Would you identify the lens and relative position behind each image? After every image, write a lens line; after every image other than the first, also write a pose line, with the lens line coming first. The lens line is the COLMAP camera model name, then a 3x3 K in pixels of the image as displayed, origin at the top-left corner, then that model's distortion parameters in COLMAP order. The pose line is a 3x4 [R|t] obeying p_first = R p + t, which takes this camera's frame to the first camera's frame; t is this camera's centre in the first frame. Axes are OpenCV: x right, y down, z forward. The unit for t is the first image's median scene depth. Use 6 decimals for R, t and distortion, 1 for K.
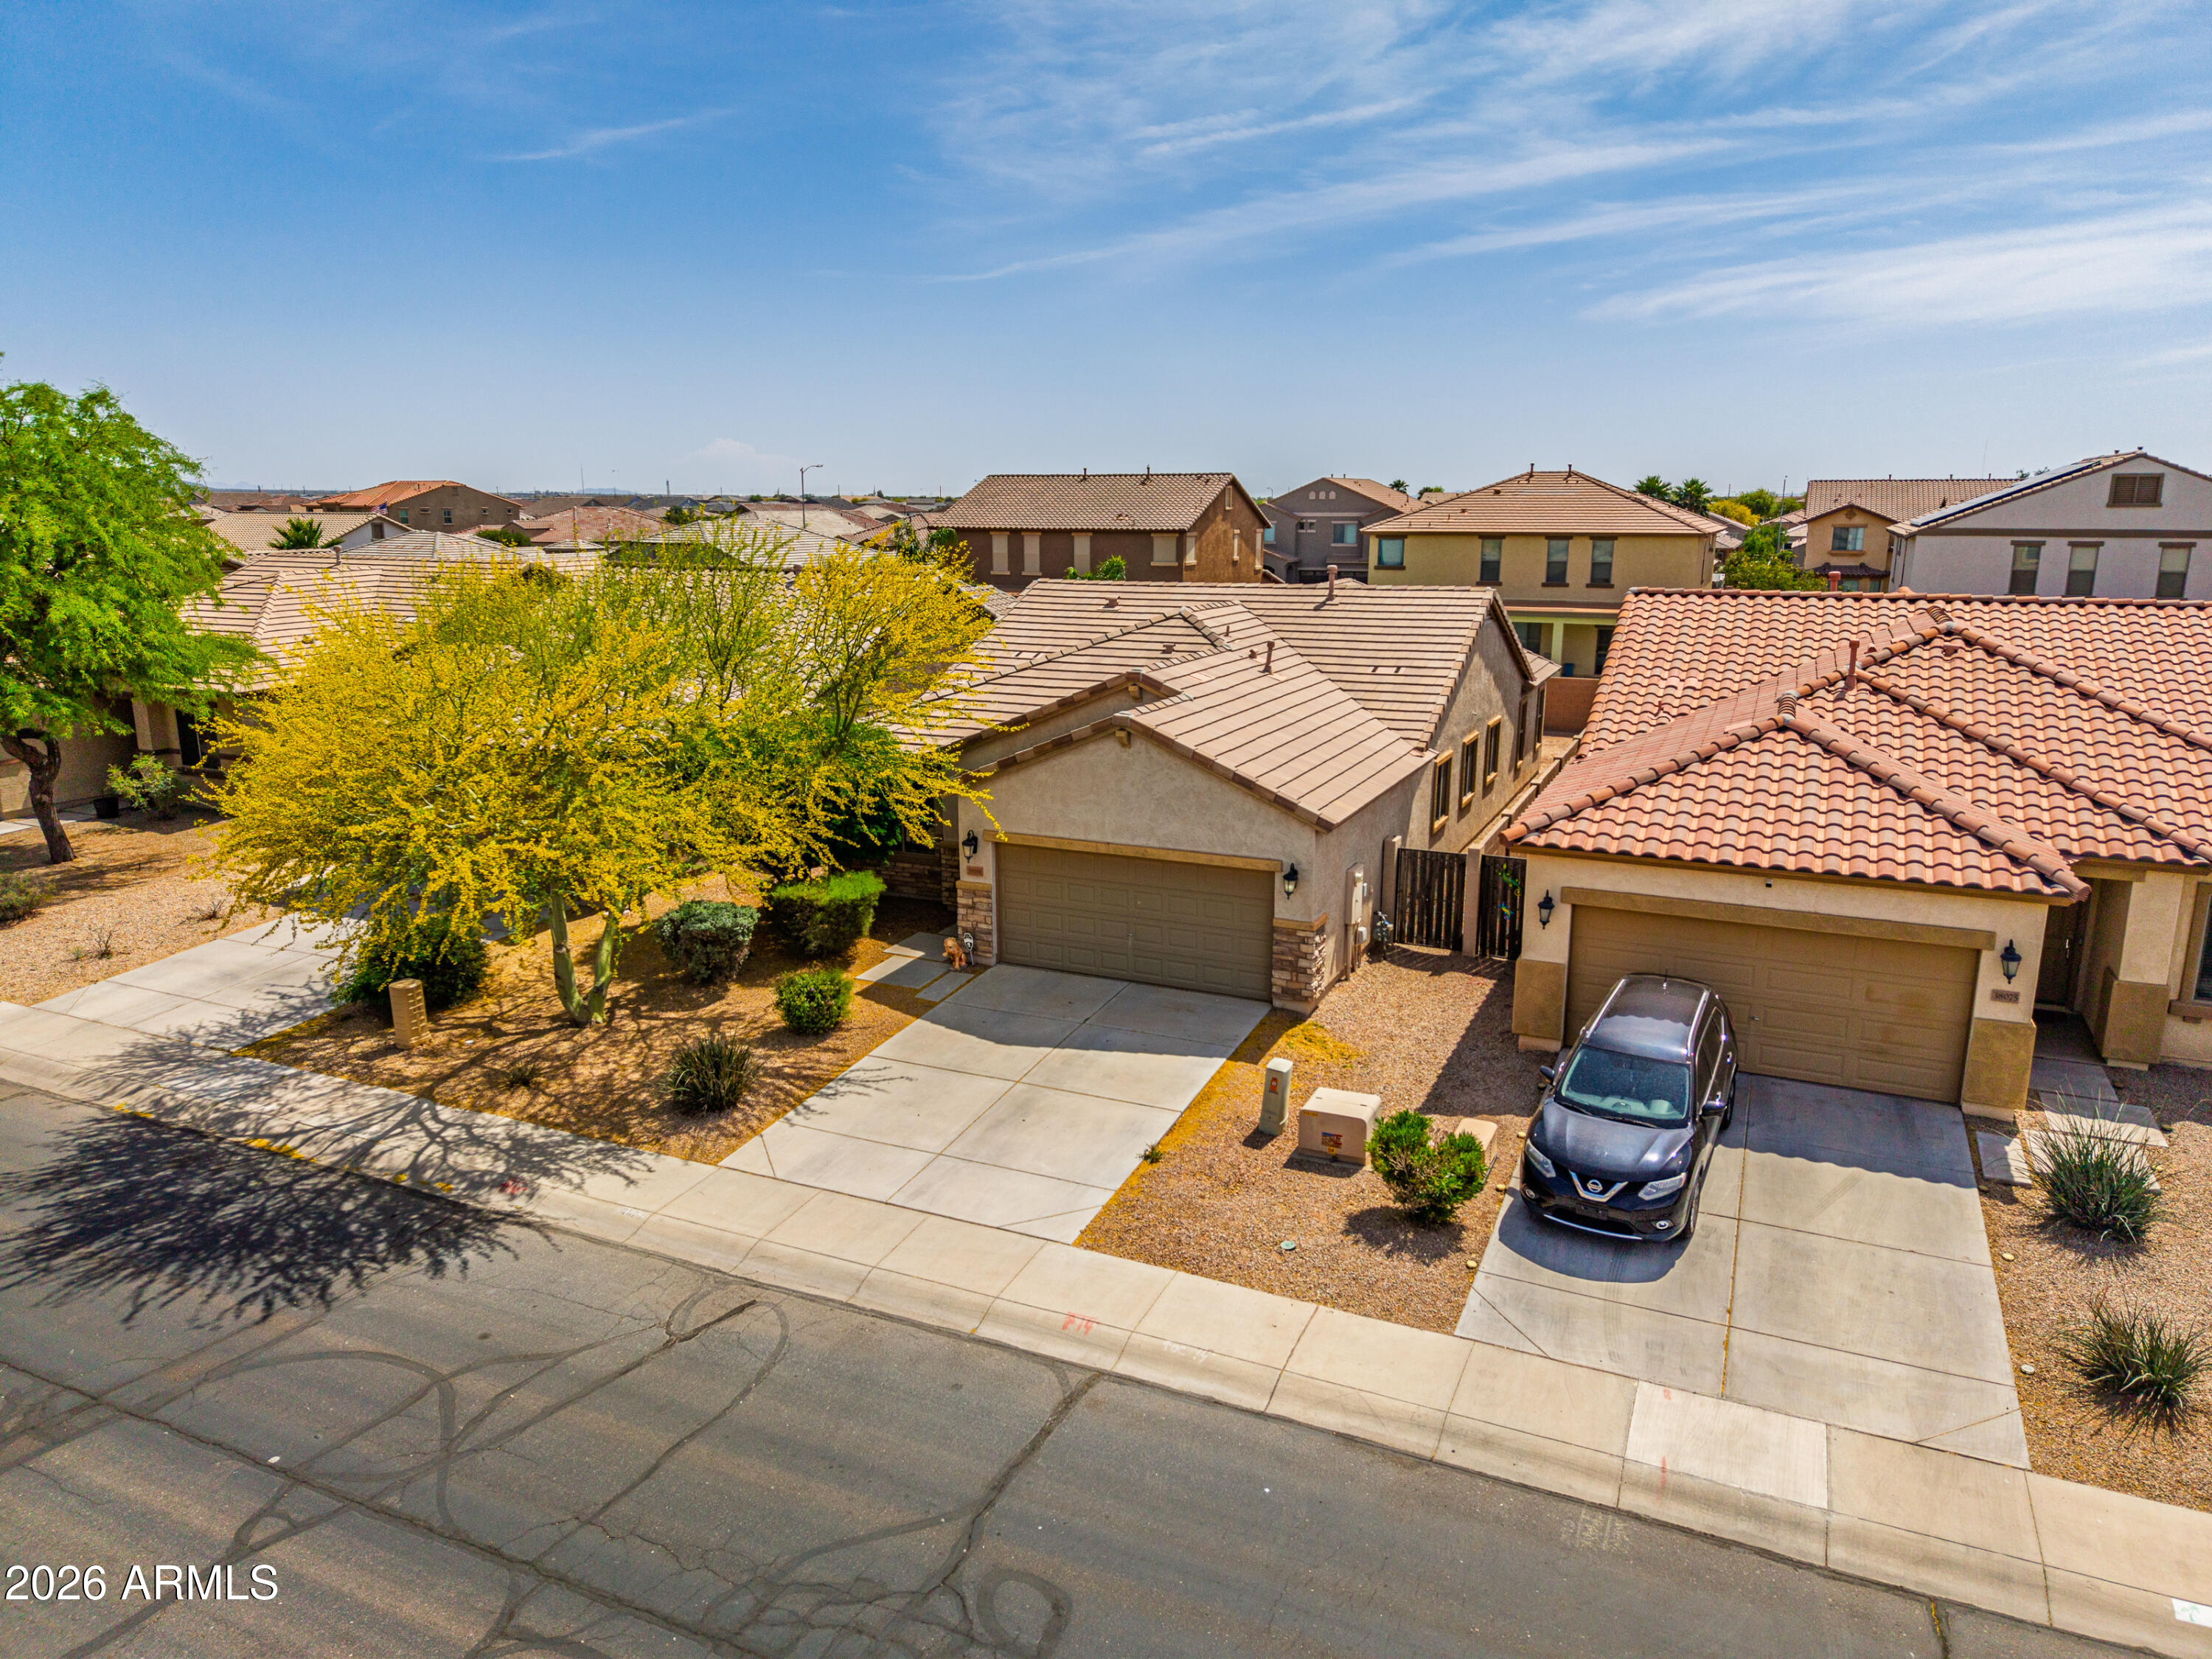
lens RADIAL K [[1476.6, 0, 1106.0], [0, 1476.6, 829.5], [0, 0, 1]] dist [0.042244, -0.048884]
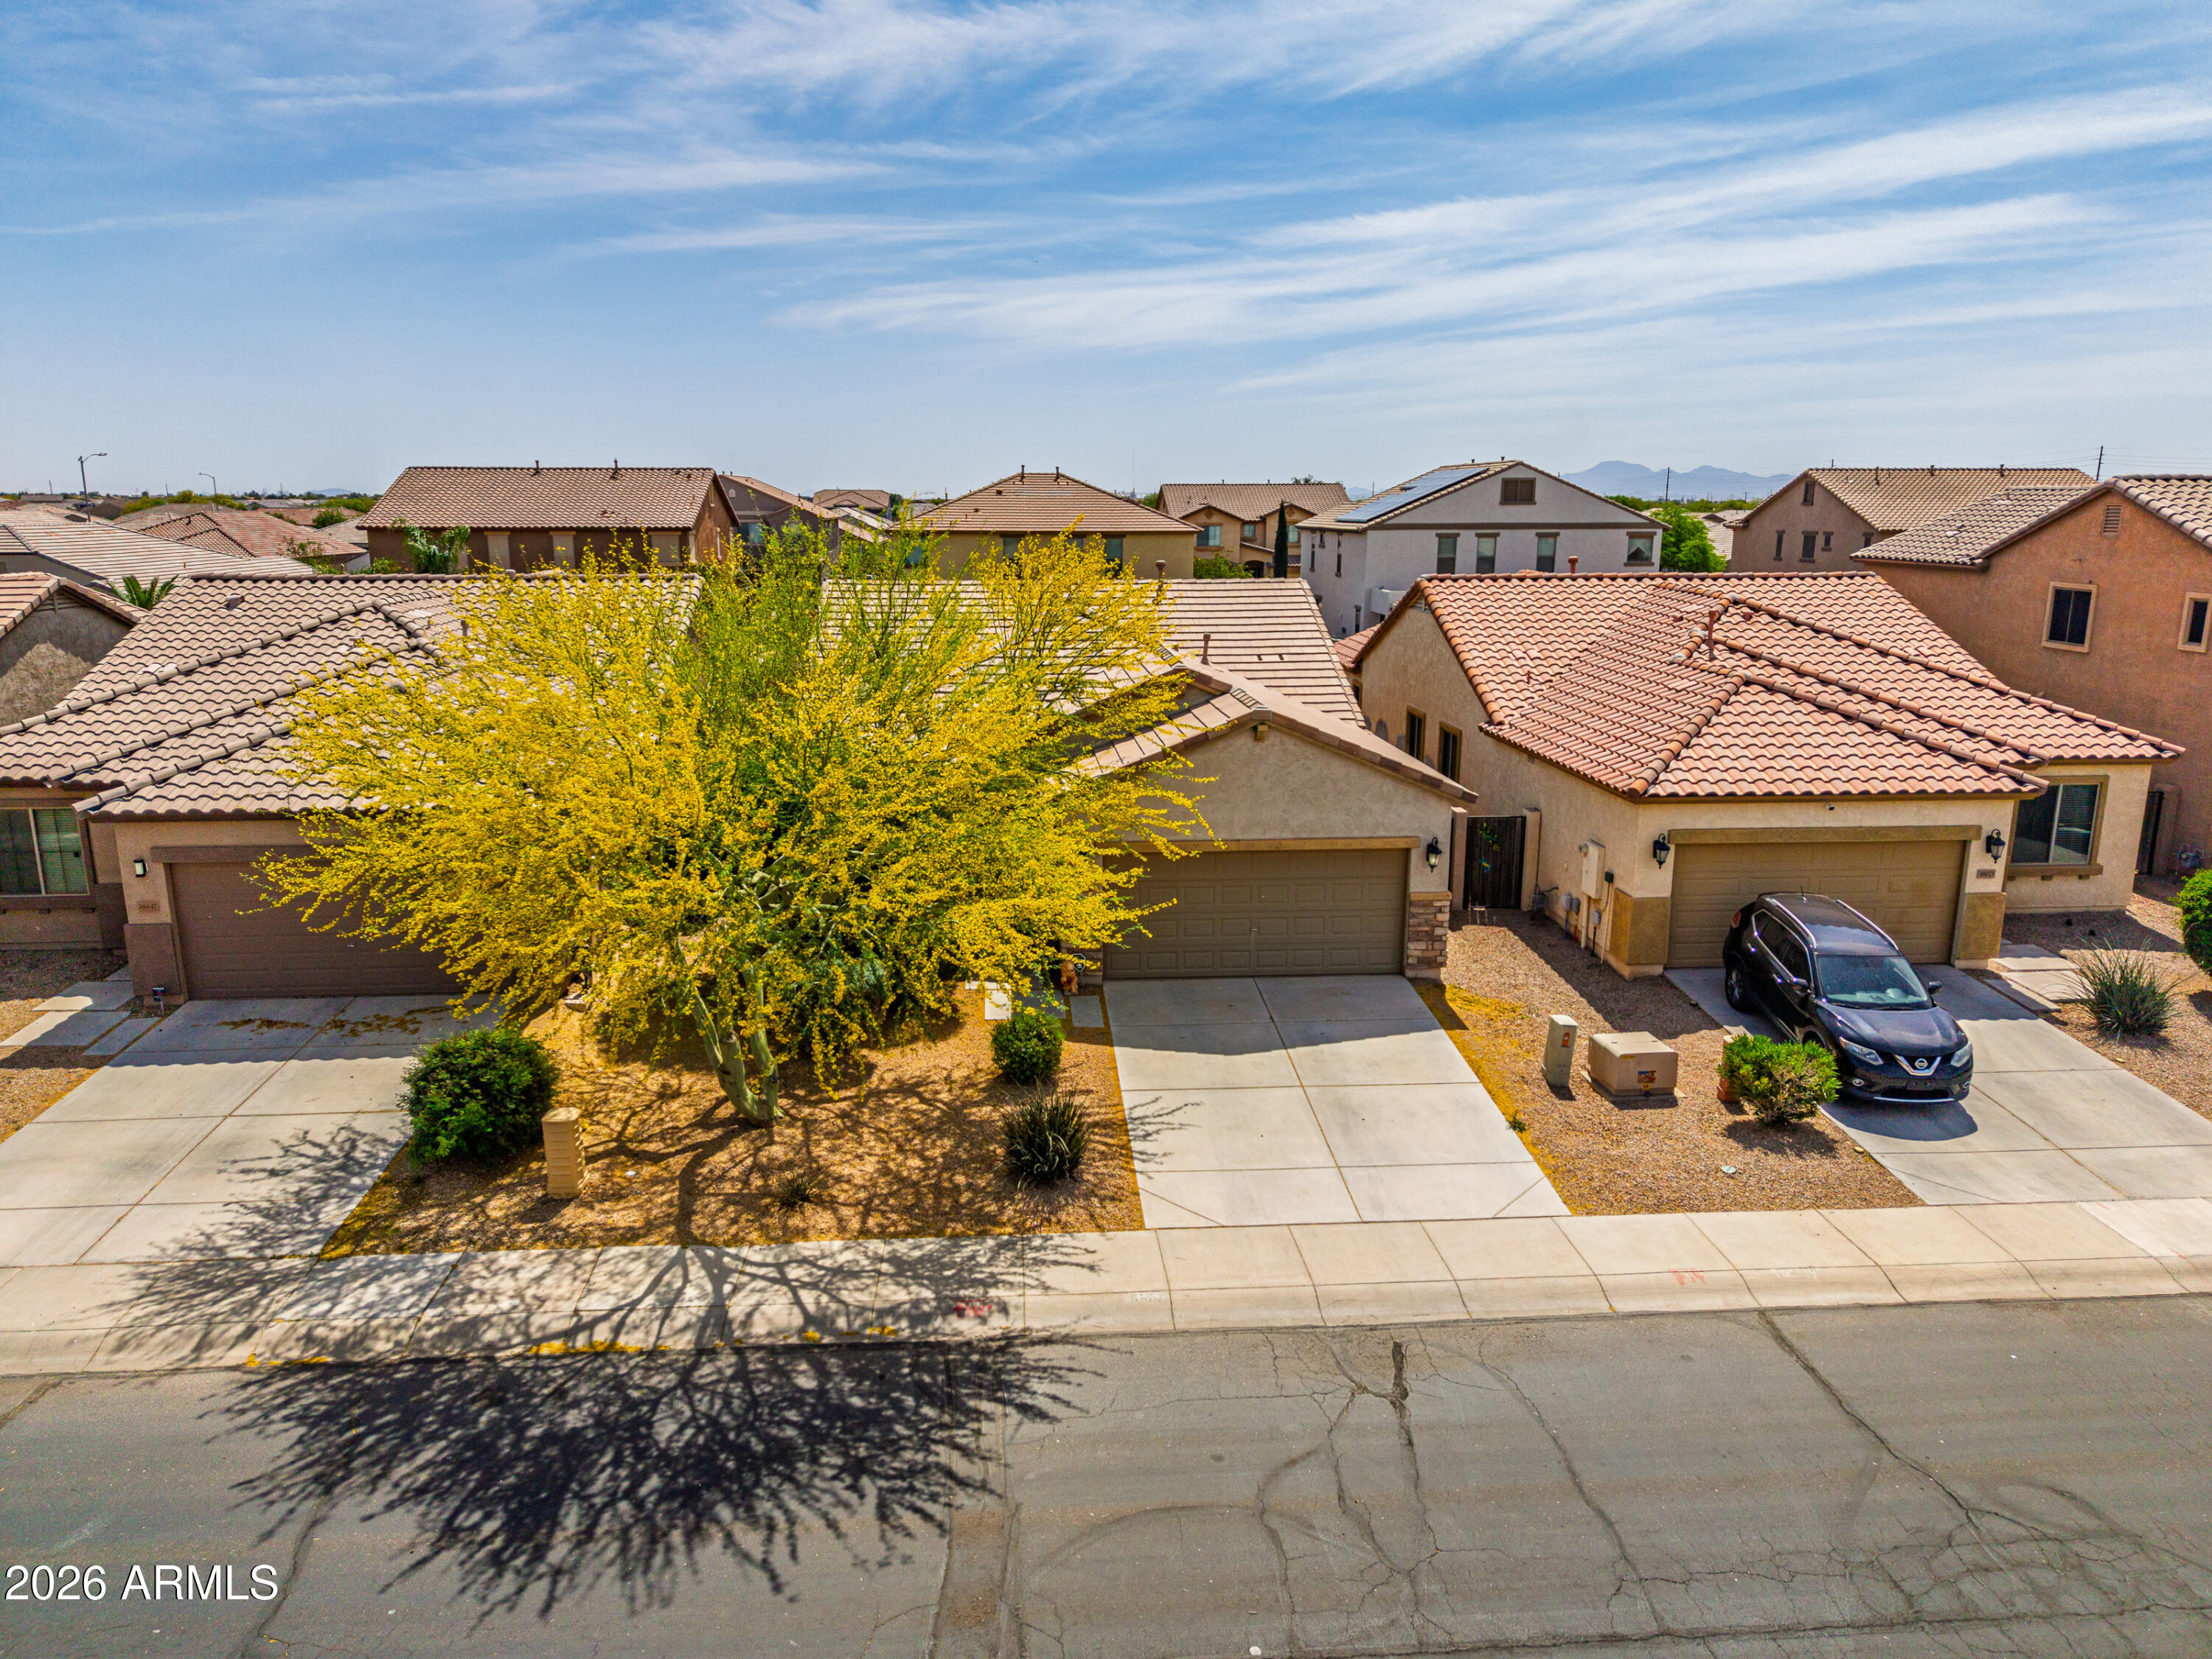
lens RADIAL K [[1476.6, 0, 1106.0], [0, 1476.6, 829.5], [0, 0, 1]] dist [0.042244, -0.048884]
pose [[0.877183, -0.104665, 0.468610, -0.564123], [0.105226, 0.994132, 0.025071, -0.033363], [-0.468485, 0.027318, 0.883049, 0.175235]]
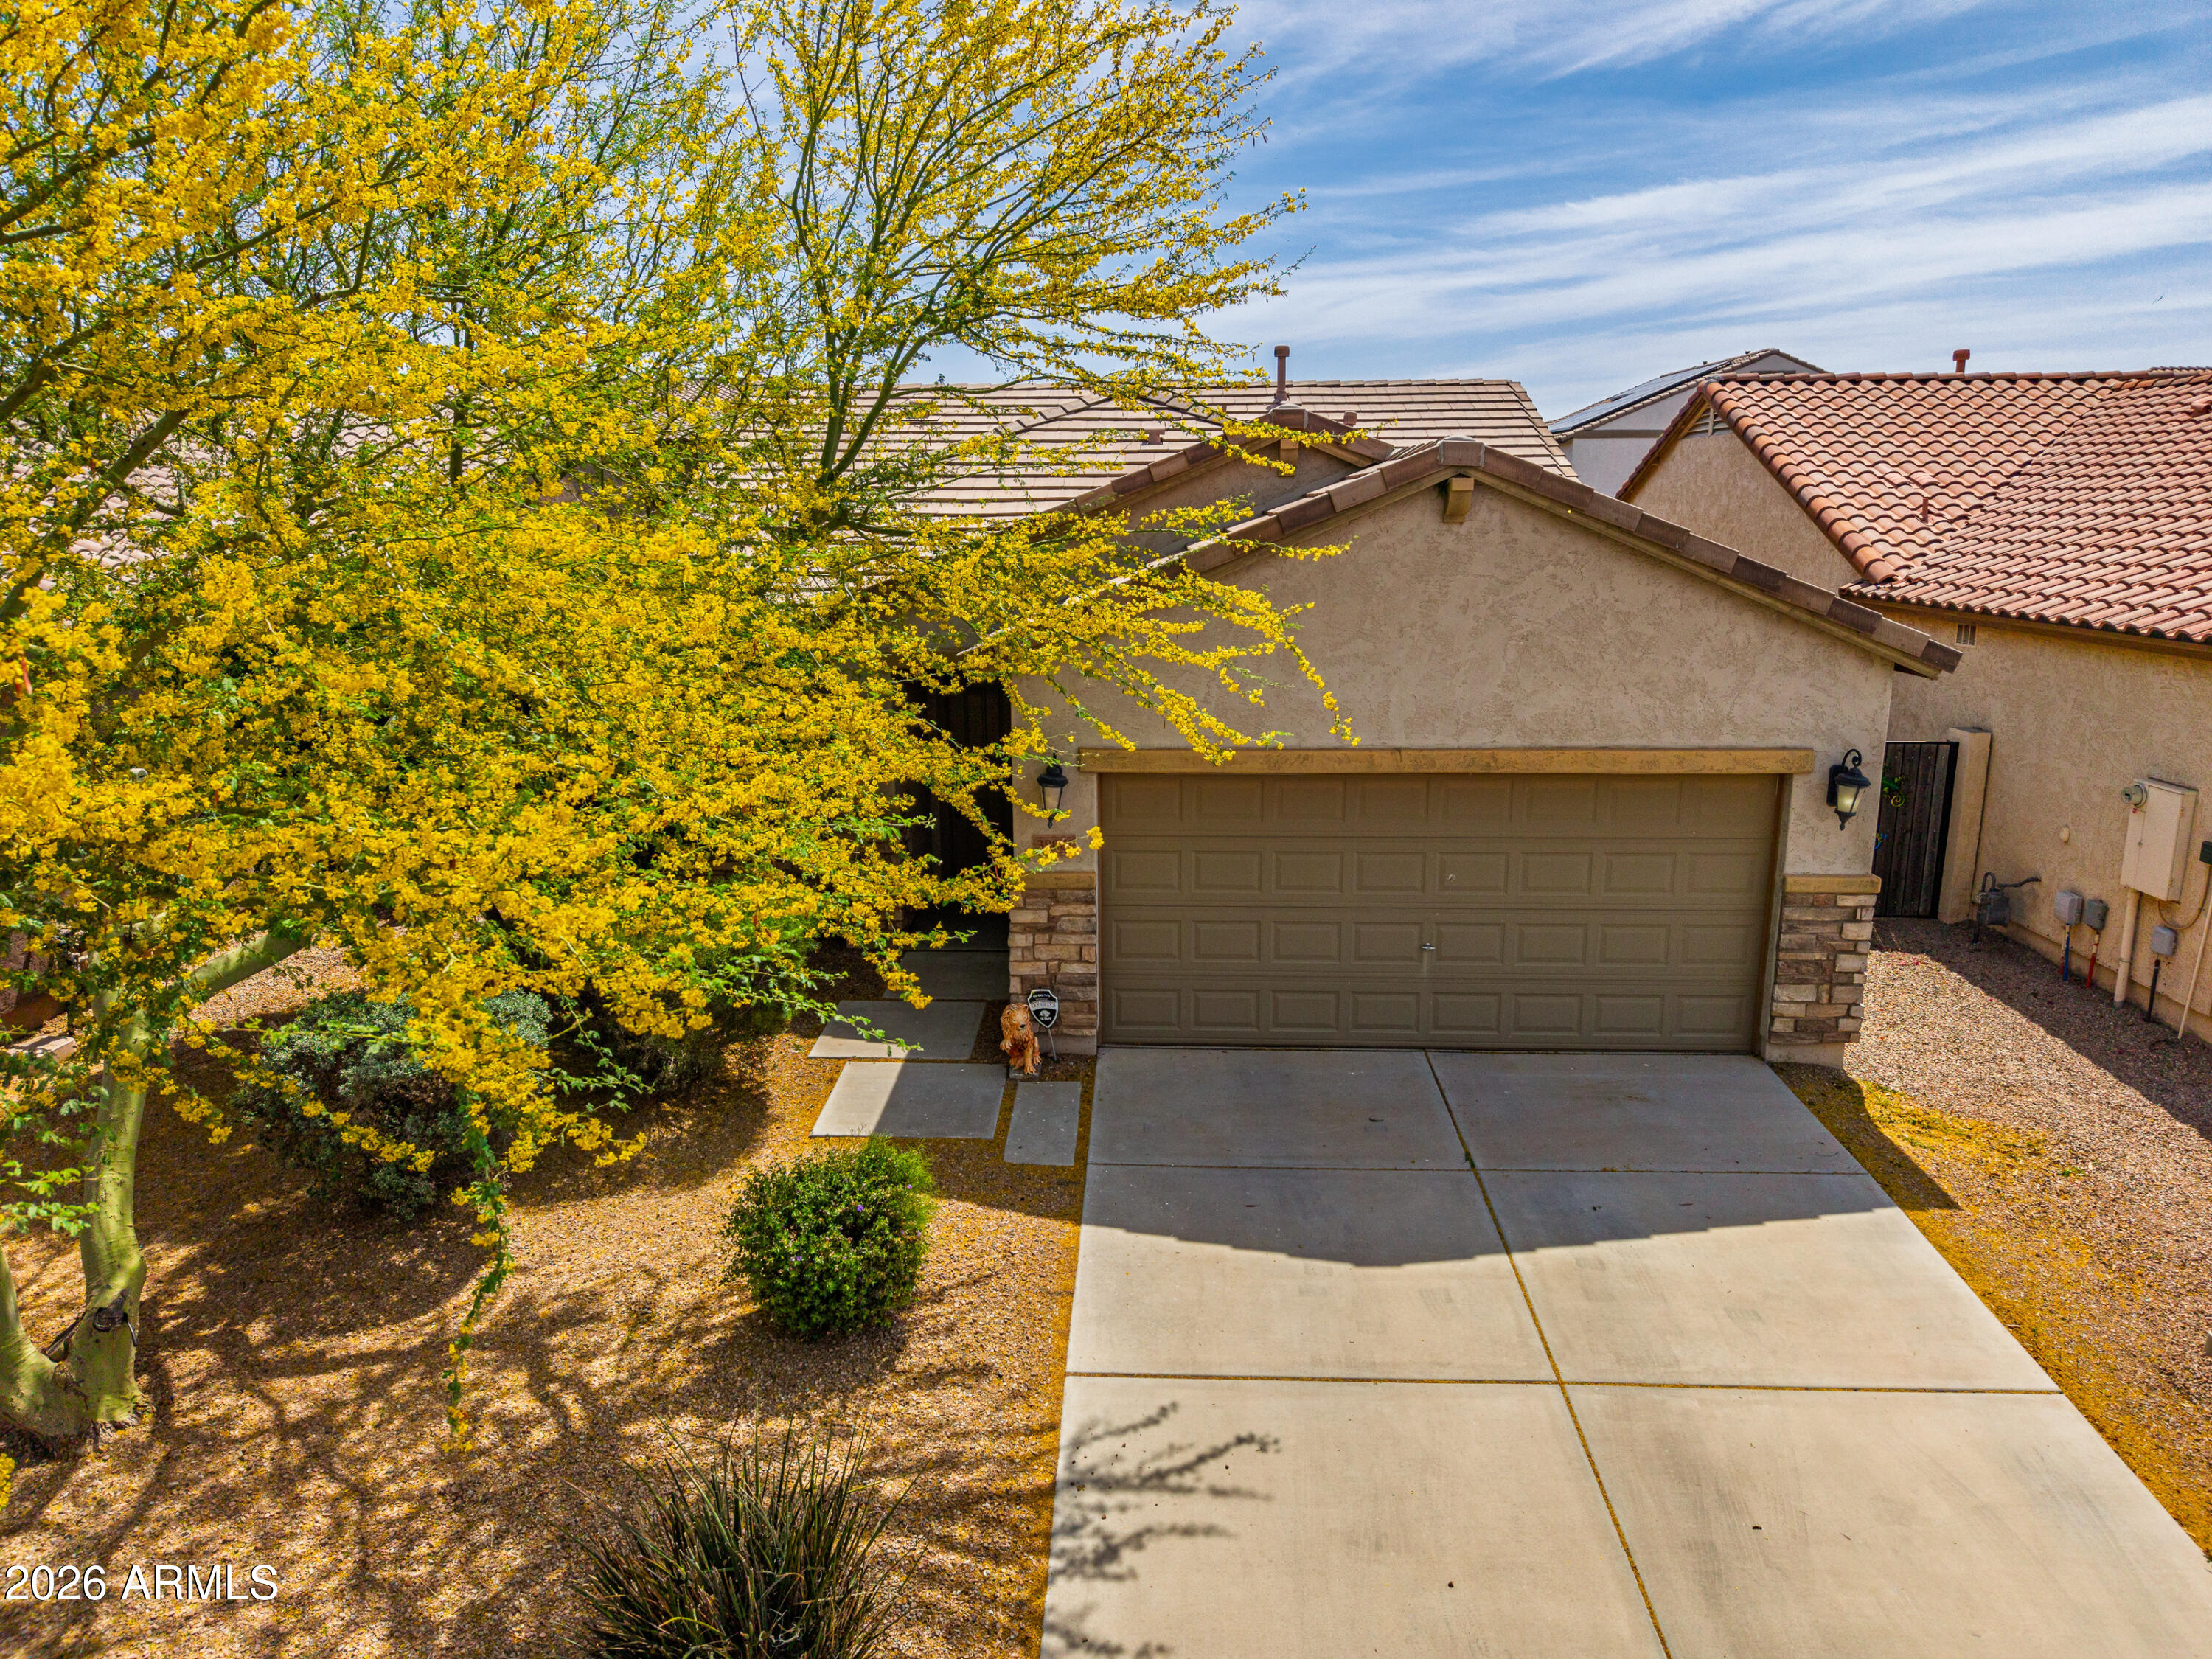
lens RADIAL K [[1476.6, 0, 1106.0], [0, 1476.6, 829.5], [0, 0, 1]] dist [0.042244, -0.048884]
pose [[0.923097, -0.086042, 0.374817, -0.260287], [0.087032, 0.996103, 0.014319, 0.020658], [-0.374588, 0.019403, 0.926988, 0.649056]]
